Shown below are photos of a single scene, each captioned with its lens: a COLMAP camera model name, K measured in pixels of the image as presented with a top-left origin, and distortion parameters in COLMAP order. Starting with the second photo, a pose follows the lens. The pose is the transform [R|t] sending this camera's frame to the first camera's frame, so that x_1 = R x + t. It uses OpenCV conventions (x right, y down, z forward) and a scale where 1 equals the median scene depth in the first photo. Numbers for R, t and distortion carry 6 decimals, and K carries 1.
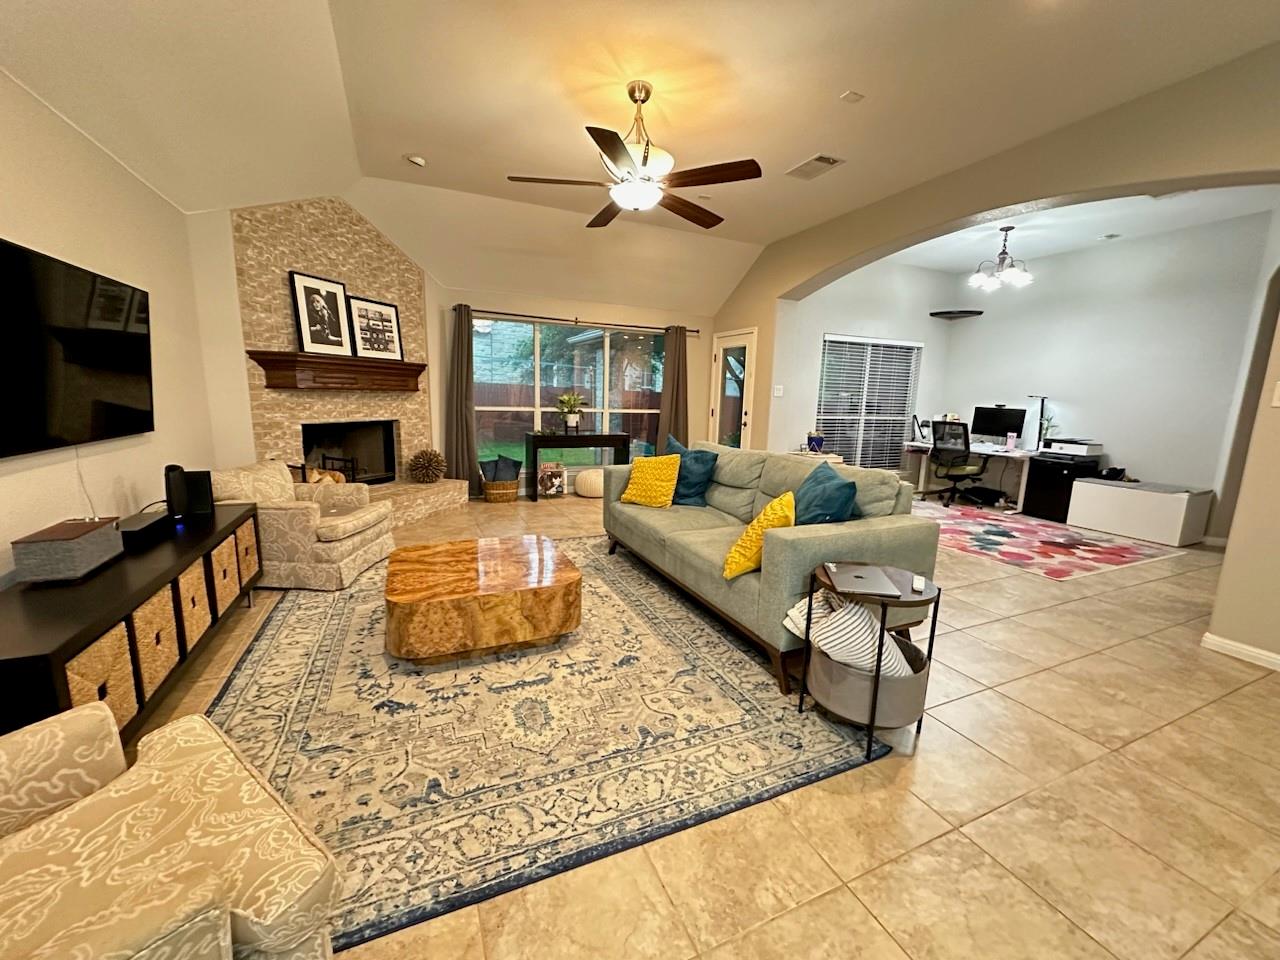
lens RADIAL K [[512.1, 0, 641.2], [0, 512.1, 481.4], [0, 0, 1]] dist [0.001192, 0.000191]
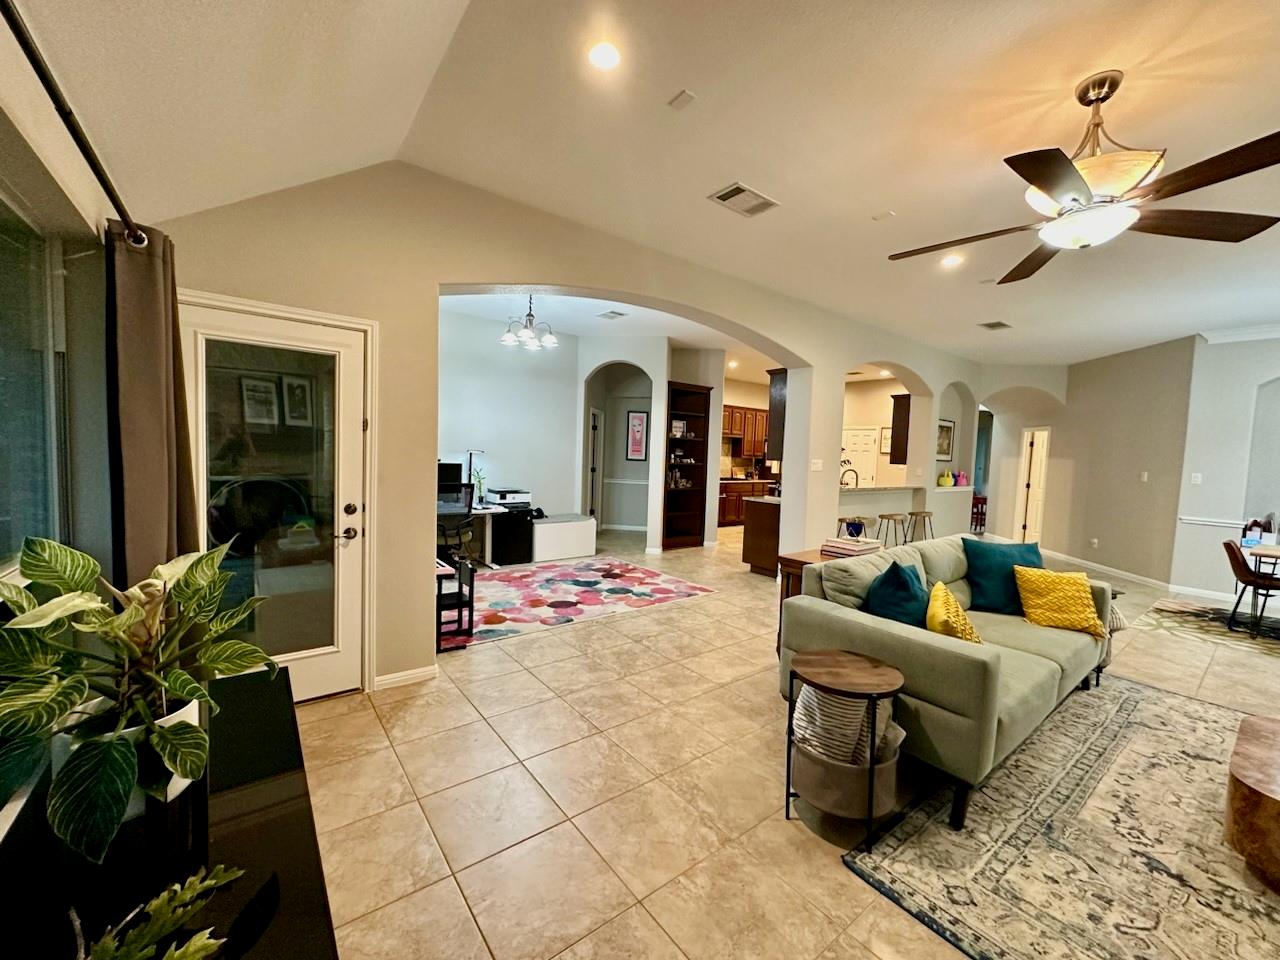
lens RADIAL K [[512.1, 0, 638.4], [0, 512.1, 479.0], [0, 0, 1]] dist [0.001192, 0.000191]
pose [[-0.233674, -0.090496, 0.968094, -0.463246], [0.122208, 0.985030, 0.121577, -0.305489], [-0.964604, 0.146719, -0.219117, 1.438555]]
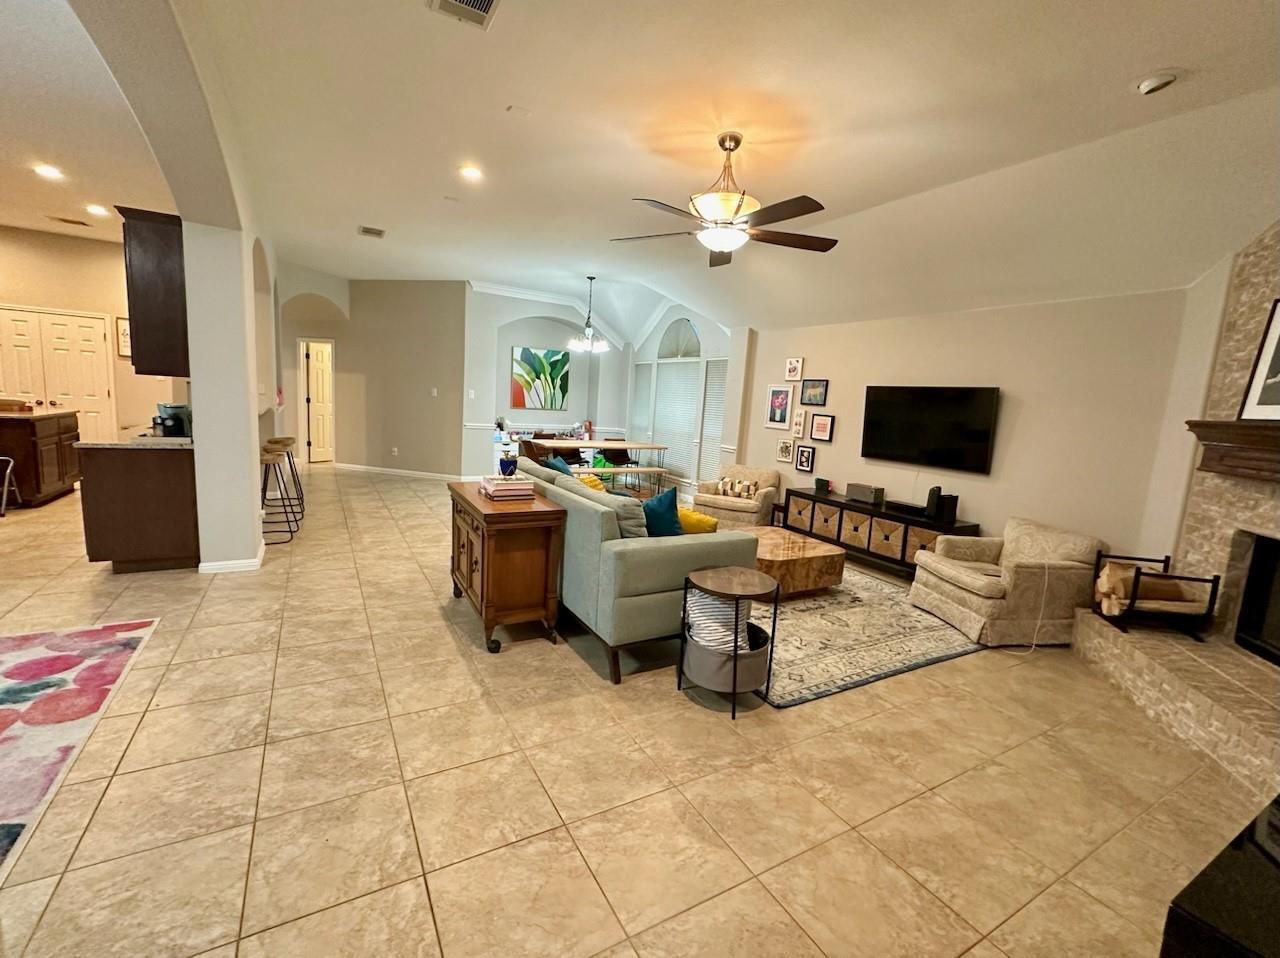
lens RADIAL K [[560.1, 0, 642.5], [0, 560.1, 479.6], [0, 0, 1]] dist [-0.000094, 0.000234]
pose [[-0.989717, -0.075732, -0.121349, 0.200721], [-0.109271, 0.947745, 0.299732, -0.336822], [0.092309, 0.309909, -0.946274, 1.763816]]
